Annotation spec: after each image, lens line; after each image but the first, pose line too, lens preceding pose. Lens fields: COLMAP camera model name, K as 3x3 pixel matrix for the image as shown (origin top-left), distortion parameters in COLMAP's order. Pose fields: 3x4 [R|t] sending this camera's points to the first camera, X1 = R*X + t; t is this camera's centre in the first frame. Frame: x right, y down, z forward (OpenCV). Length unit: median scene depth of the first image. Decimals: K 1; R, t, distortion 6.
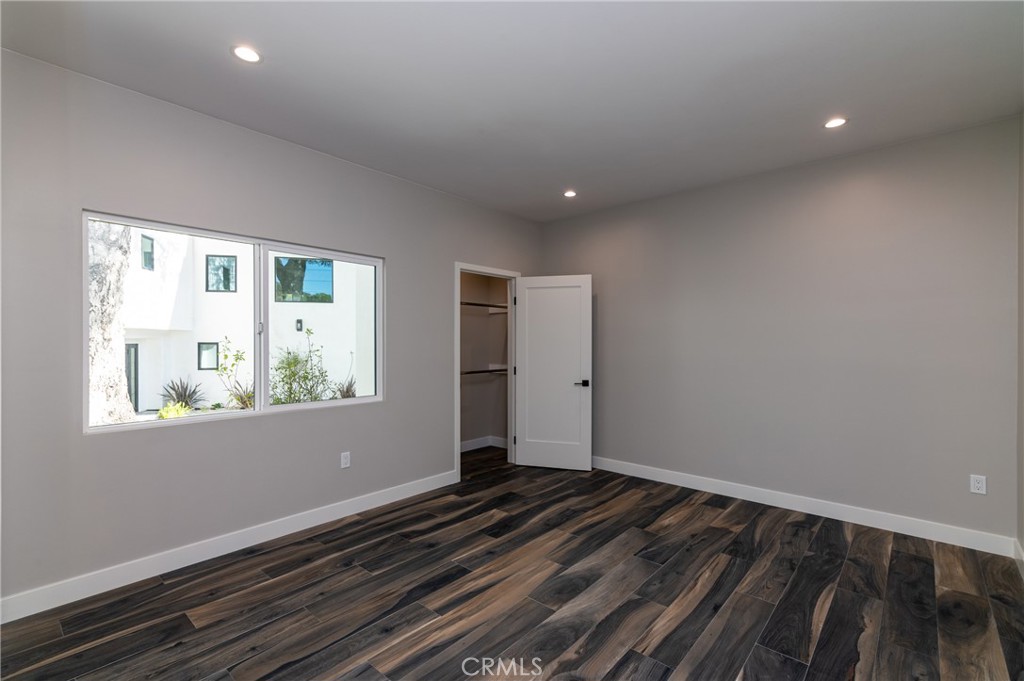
lens RADIAL K [[463.3, 0, 512.0], [0, 463.3, 340.5], [0, 0, 1]] dist [0.008855, -0.000205]
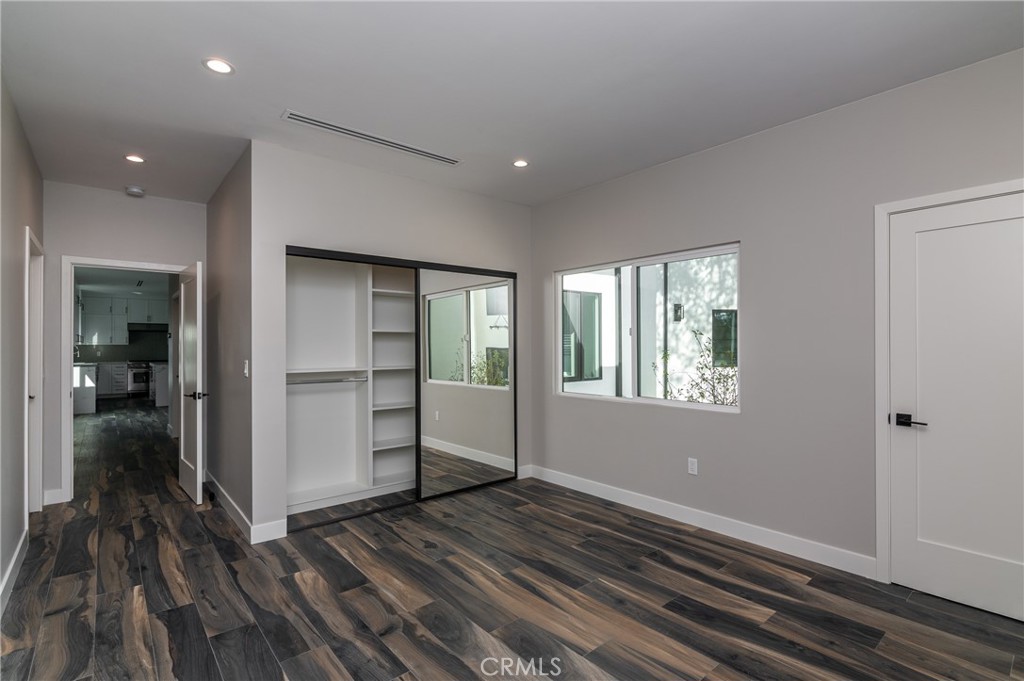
lens RADIAL K [[488.7, 0, 512.0], [0, 488.7, 340.5], [0, 0, 1]] dist [-0.015690, 0.000694]
pose [[-0.151218, -0.003734, -0.988493, 0.861505], [0.005332, 0.999975, -0.004593, 0.001451], [0.988486, -0.005965, -0.151194, 0.979822]]
